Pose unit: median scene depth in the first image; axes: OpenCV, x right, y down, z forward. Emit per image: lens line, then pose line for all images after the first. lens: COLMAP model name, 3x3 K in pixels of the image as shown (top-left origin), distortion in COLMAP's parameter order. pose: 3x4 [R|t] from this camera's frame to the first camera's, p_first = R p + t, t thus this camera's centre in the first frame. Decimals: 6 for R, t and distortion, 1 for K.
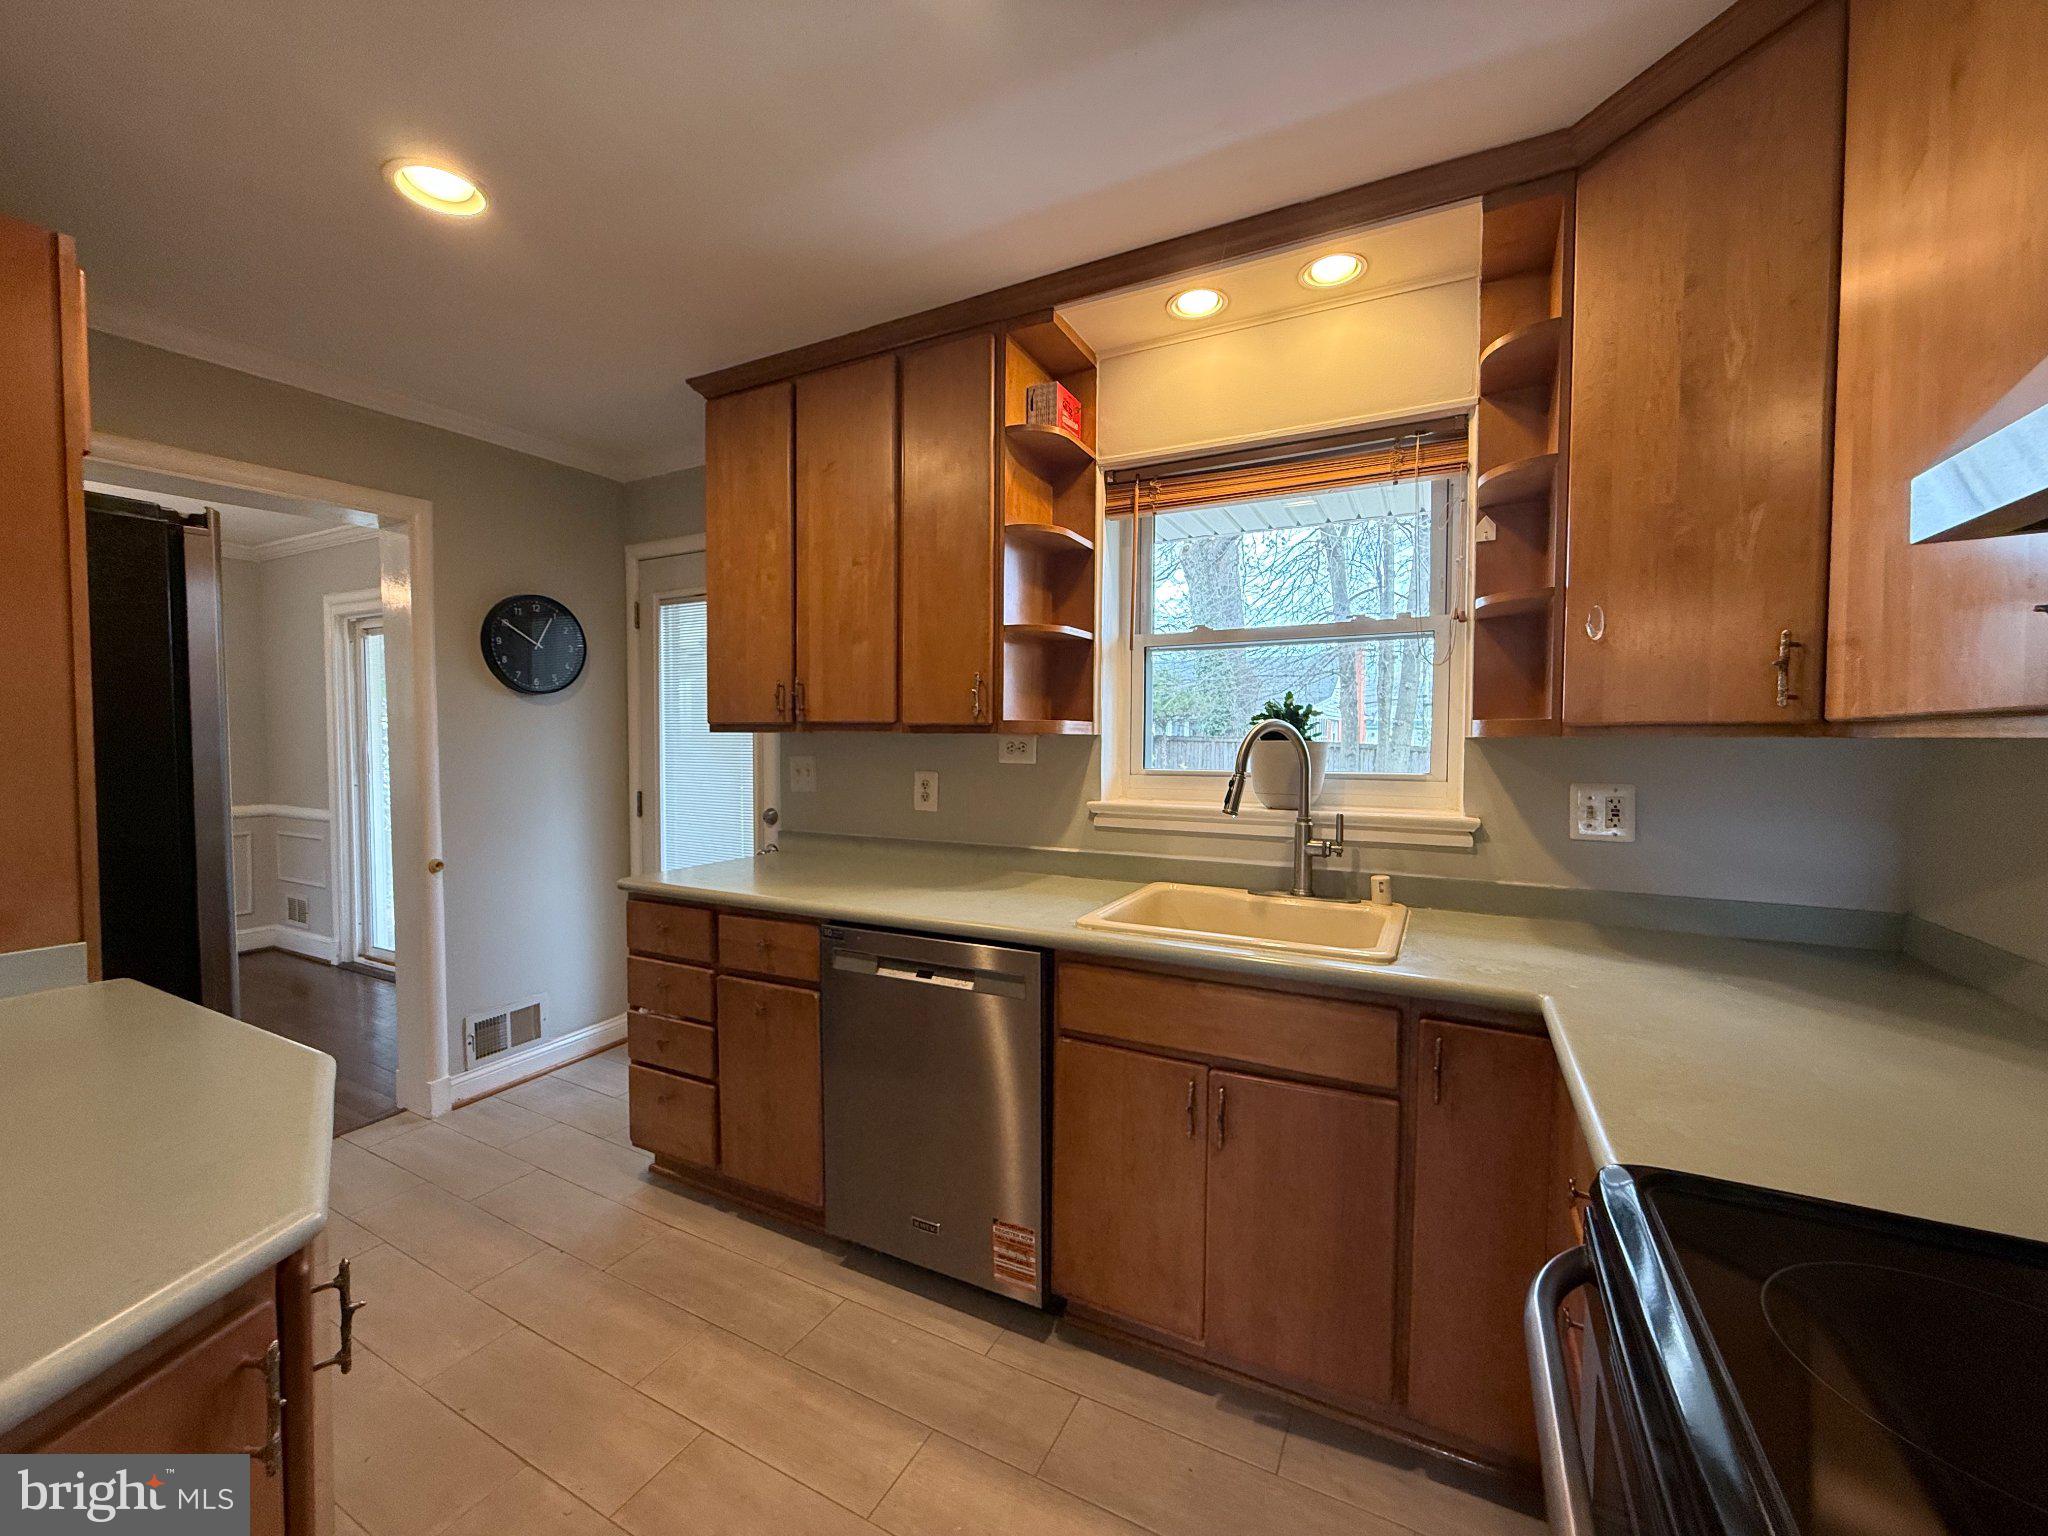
lens RADIAL K [[816.1, 0, 1024.0], [0, 816.1, 768.0], [0, 0, 1]] dist [-0.001428, 0.000742]
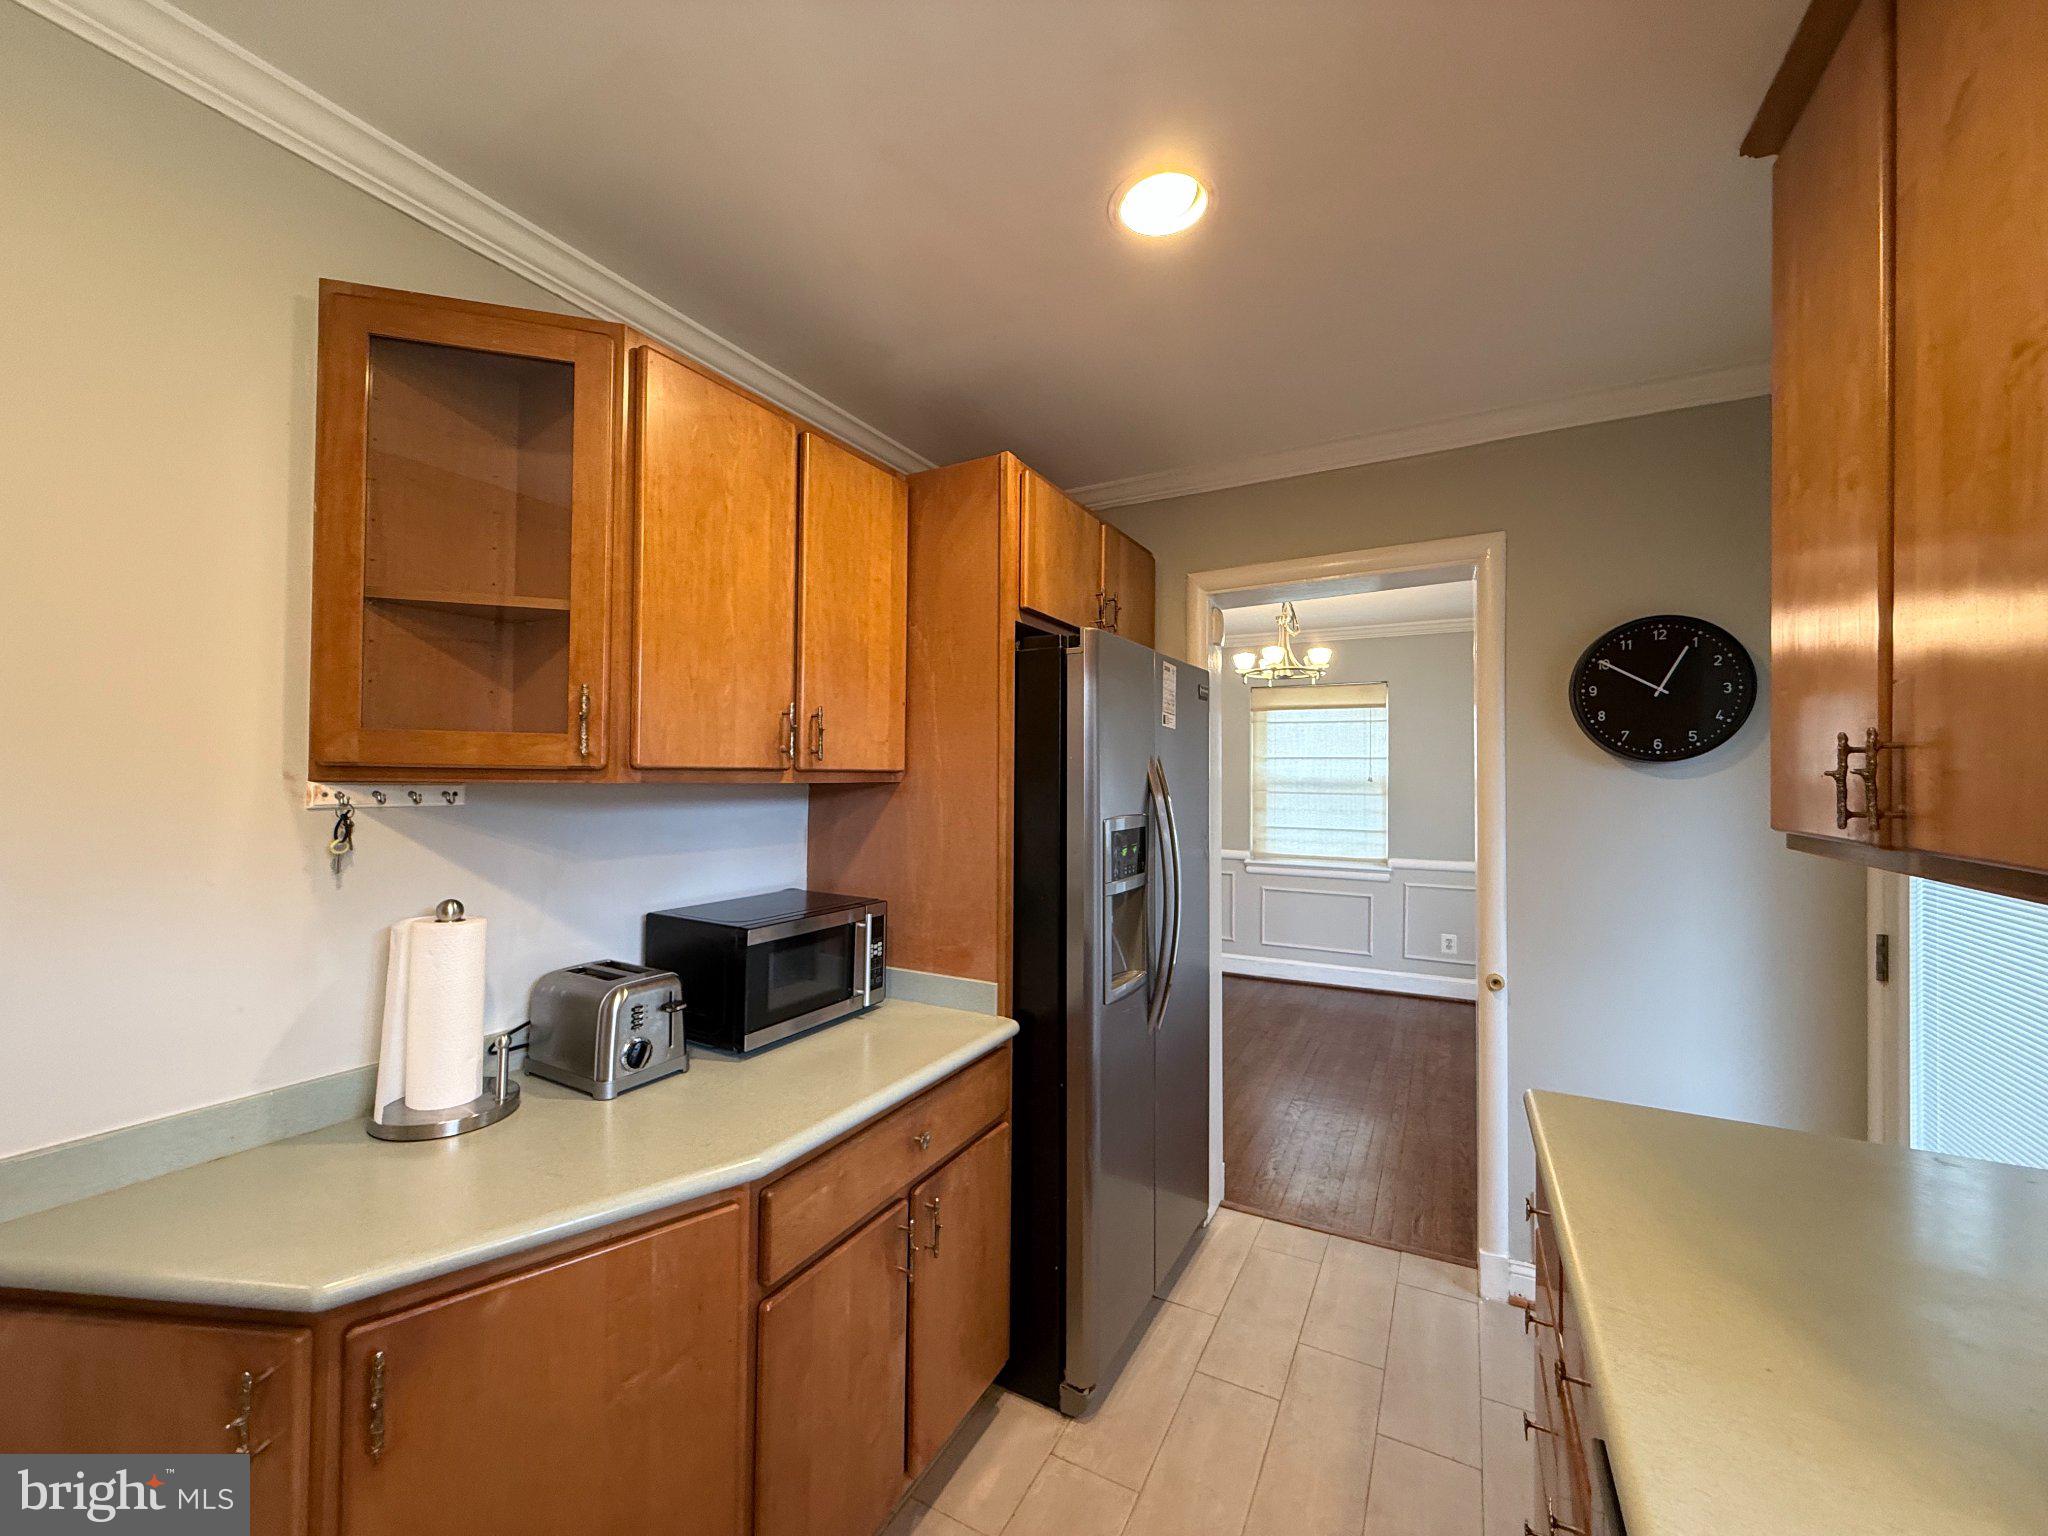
lens RADIAL K [[816.1, 0, 1024.0], [0, 816.1, 768.0], [0, 0, 1]] dist [-0.001428, 0.000742]
pose [[0.003915, -0.012535, -0.999914, 0.092029], [-0.045946, 0.998863, -0.012702, -0.068085], [0.998936, 0.045992, 0.003335, 0.607619]]
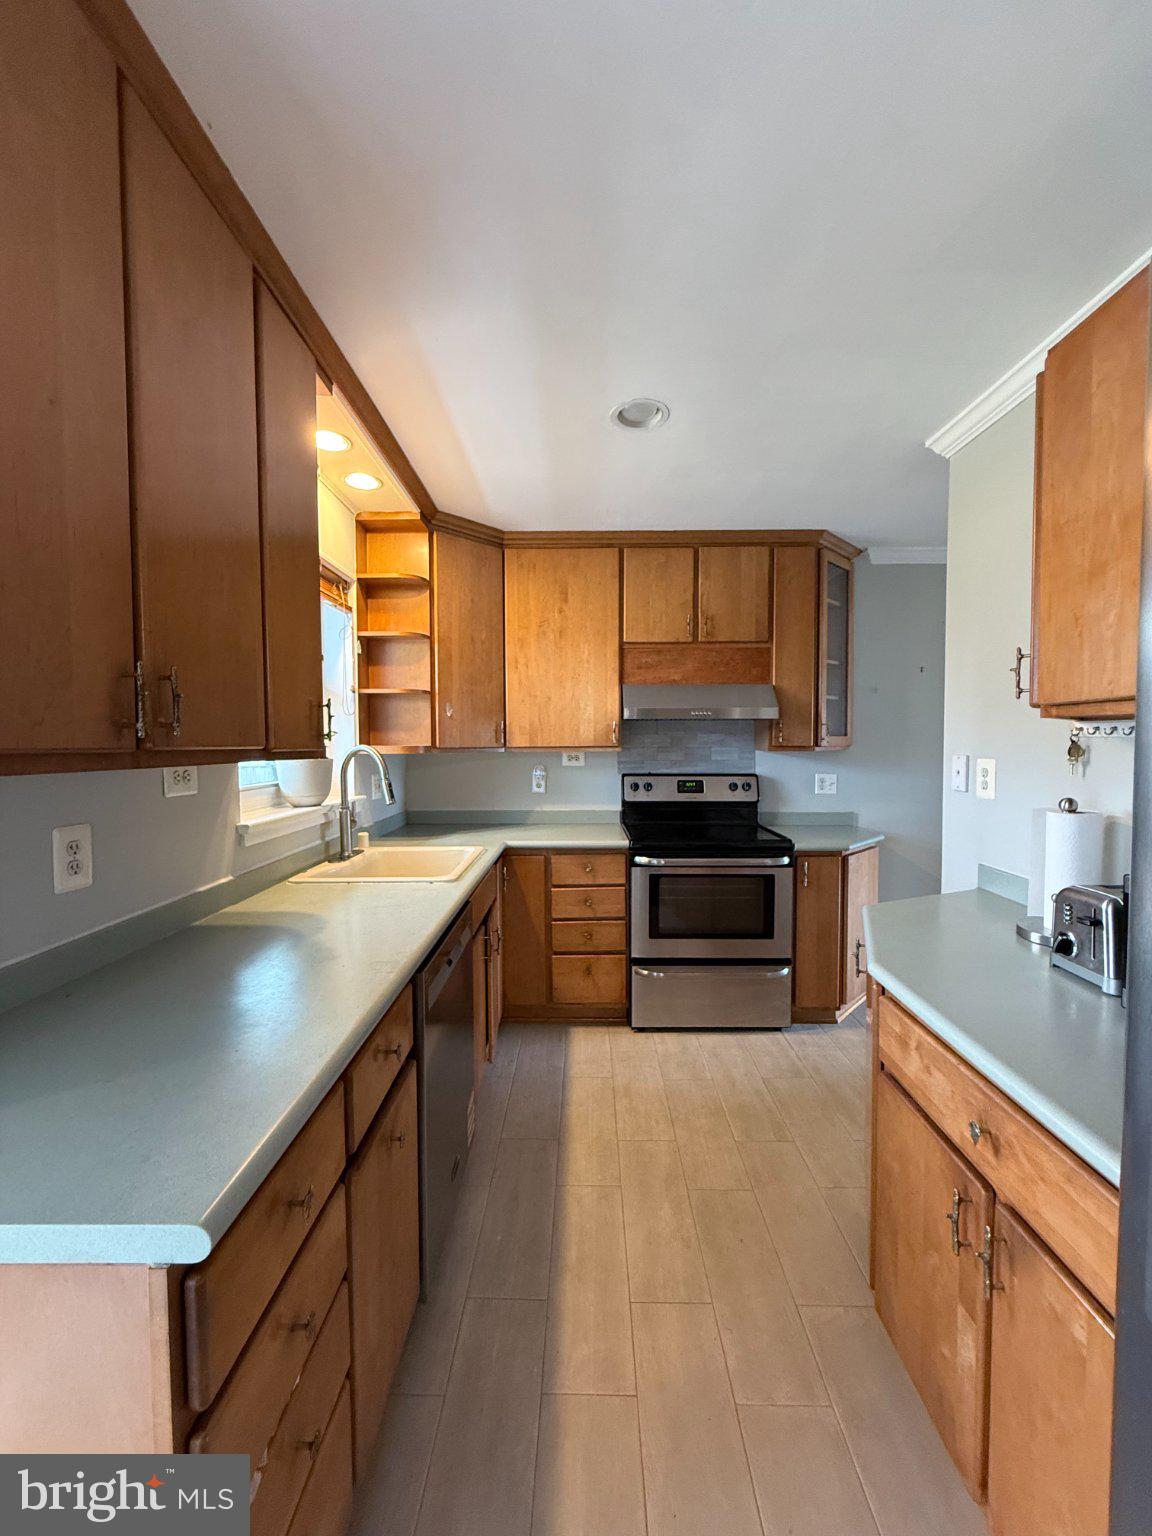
lens RADIAL K [[612.1, 0, 576.0], [0, 612.1, 768.0], [0, 0, 1]] dist [-0.001428, 0.000742]
pose [[-0.453952, -0.037226, 0.890248, -0.761253], [0.035068, 0.997606, 0.059597, -0.058331], [-0.890336, 0.058273, -0.451560, 0.942932]]
